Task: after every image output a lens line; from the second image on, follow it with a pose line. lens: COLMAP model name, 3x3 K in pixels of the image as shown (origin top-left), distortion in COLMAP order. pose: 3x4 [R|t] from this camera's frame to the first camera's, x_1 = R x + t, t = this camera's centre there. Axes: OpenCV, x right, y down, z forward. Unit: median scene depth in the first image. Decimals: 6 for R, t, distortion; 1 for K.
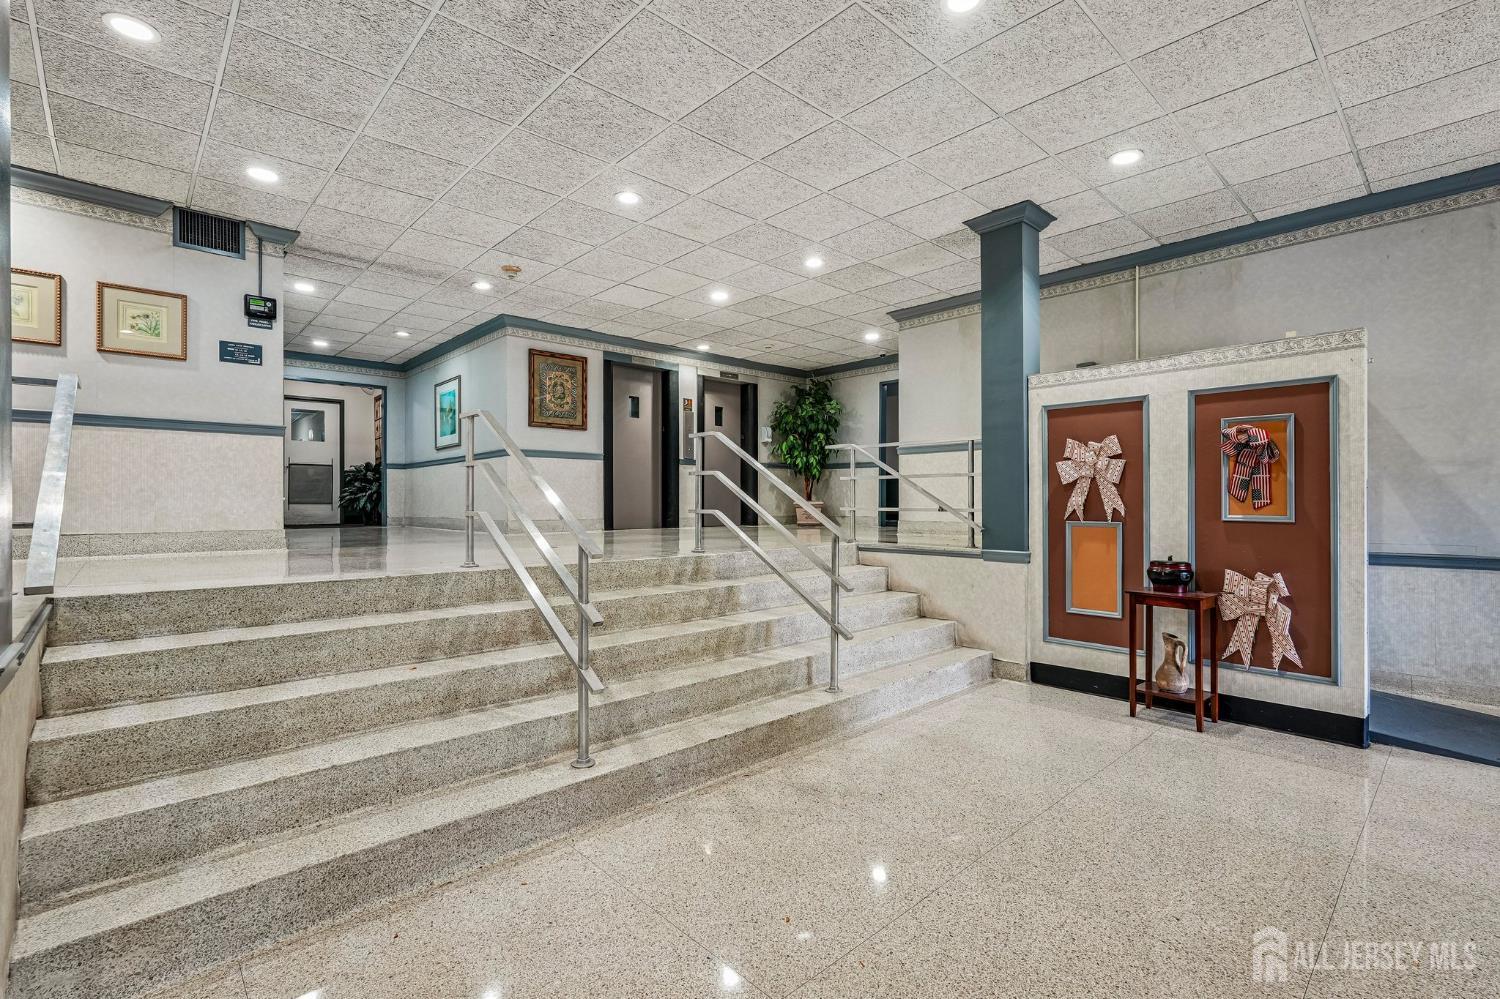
lens RADIAL K [[698.0, 0, 750.0], [0, 698.0, 499.5], [0, 0, 1]] dist [-0.000640, 0.000149]
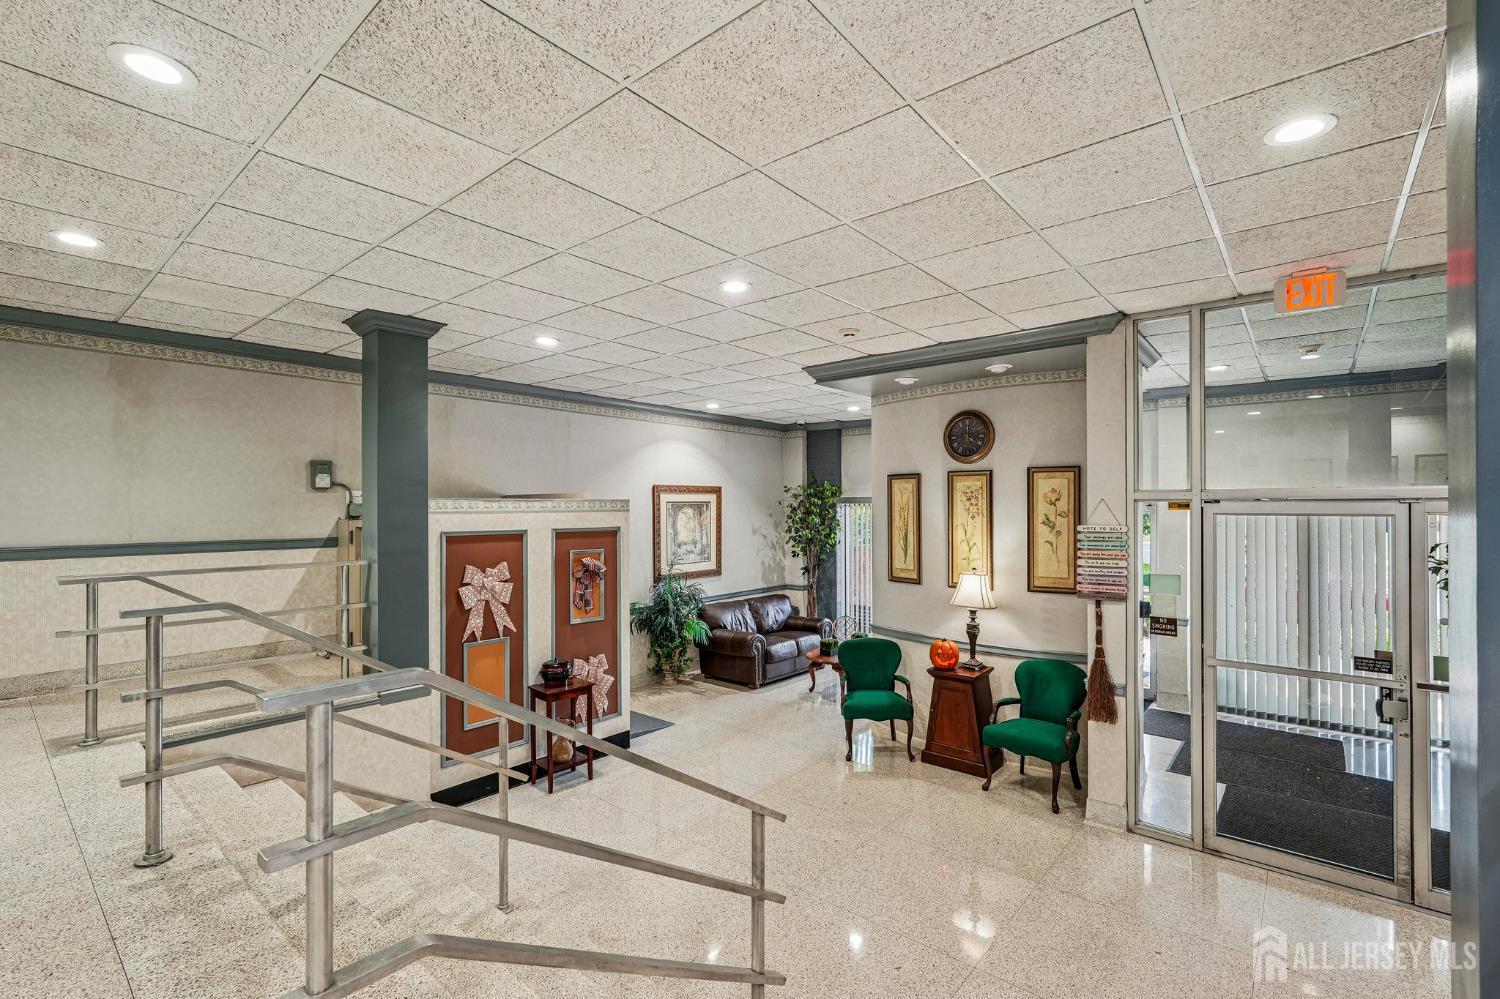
lens RADIAL K [[698.0, 0, 750.0], [0, 698.0, 499.5], [0, 0, 1]] dist [-0.000640, 0.000149]
pose [[-0.124864, 0.009175, 0.992131, -0.346546], [-0.003762, 0.999946, -0.009720, -0.095359], [-0.992167, -0.004946, -0.124823, 0.380458]]
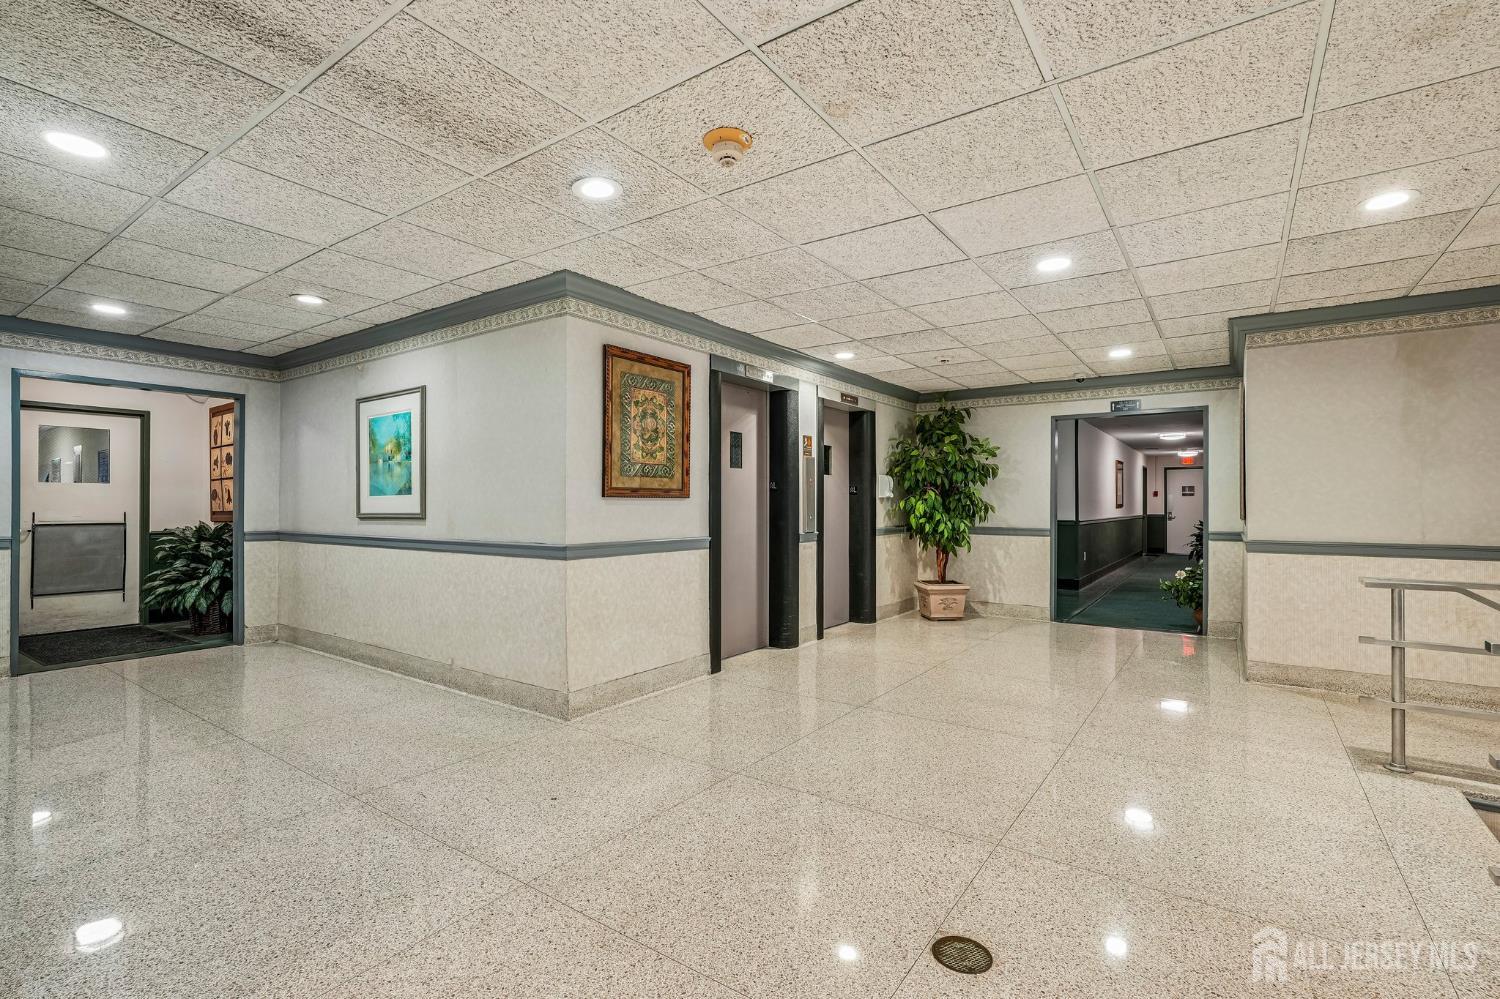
lens RADIAL K [[676.2, 0, 750.0], [0, 676.2, 499.5], [0, 0, 1]] dist [-0.000401, -0.000334]
pose [[0.974134, 0.001667, 0.225965, -0.294993], [-0.002424, 0.999992, 0.003075, -0.095511], [-0.225958, -0.003544, 0.974131, 0.452384]]
